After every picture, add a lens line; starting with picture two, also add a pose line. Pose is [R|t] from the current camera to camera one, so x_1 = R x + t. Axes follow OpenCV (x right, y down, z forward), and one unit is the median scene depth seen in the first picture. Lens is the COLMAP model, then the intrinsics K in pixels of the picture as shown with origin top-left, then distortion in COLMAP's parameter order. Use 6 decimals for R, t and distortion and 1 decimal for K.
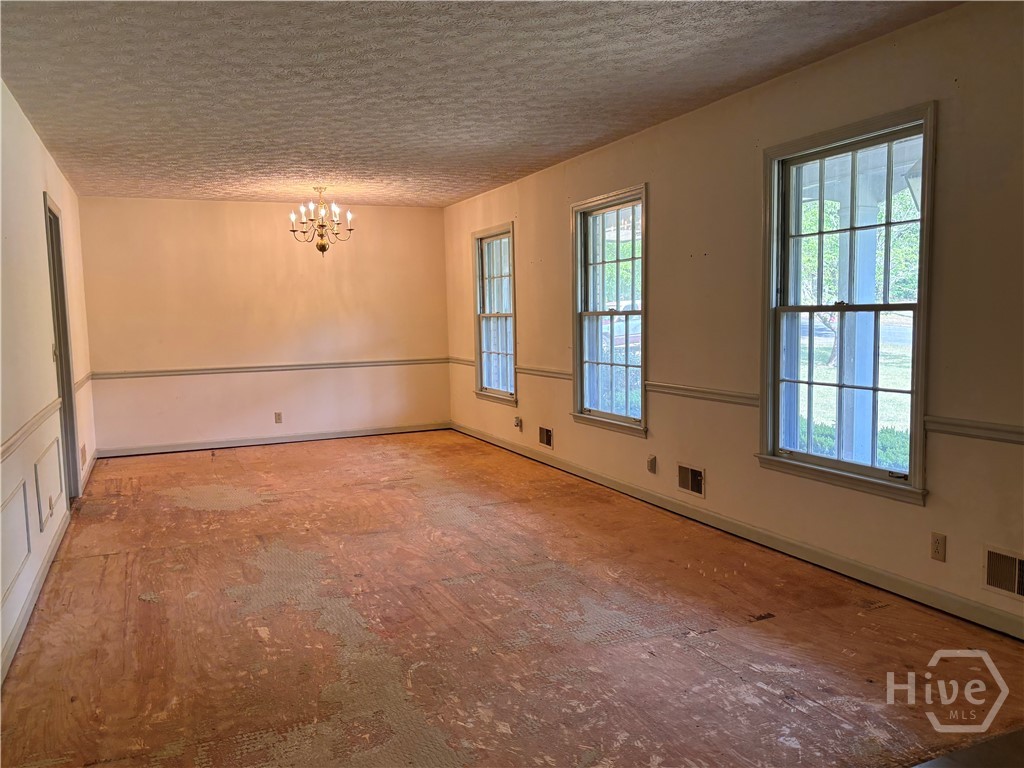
lens RADIAL K [[806.0, 0, 511.4], [0, 806.0, 385.7], [0, 0, 1]] dist [0.009446, -0.001812]
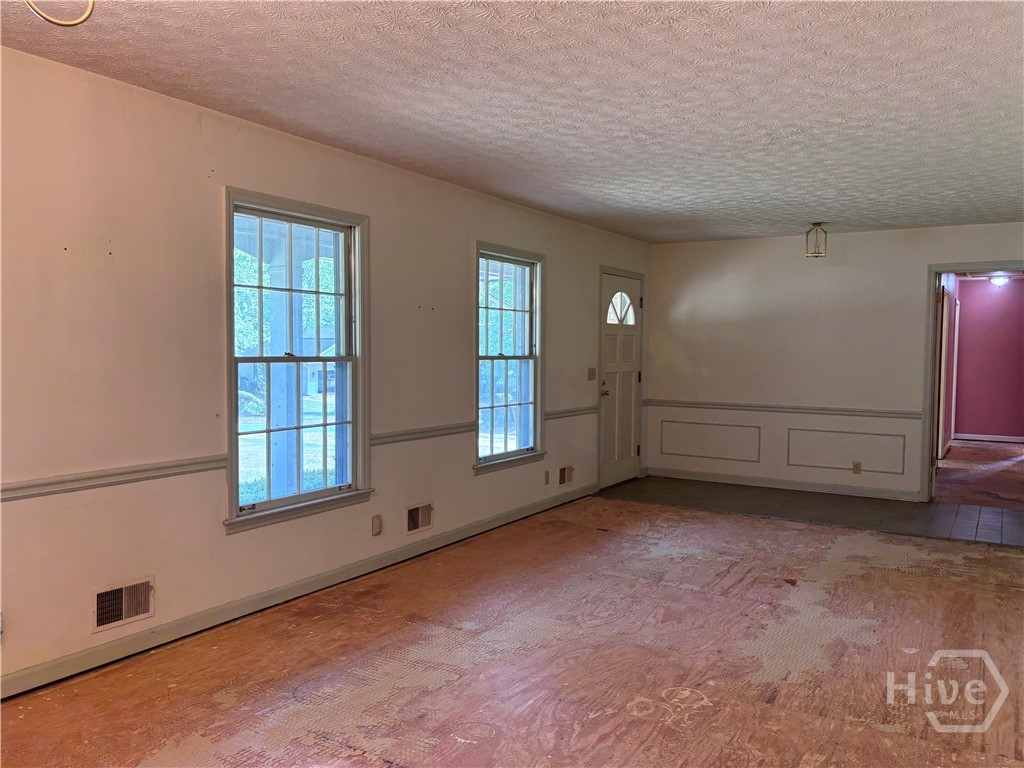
lens RADIAL K [[806.0, 0, 511.2], [0, 806.0, 385.4], [0, 0, 1]] dist [0.009446, -0.001812]
pose [[-0.570788, -0.024246, 0.820740, -0.750545], [0.076484, 0.993648, 0.082545, -0.141236], [-0.817528, 0.109889, -0.565308, 1.573287]]
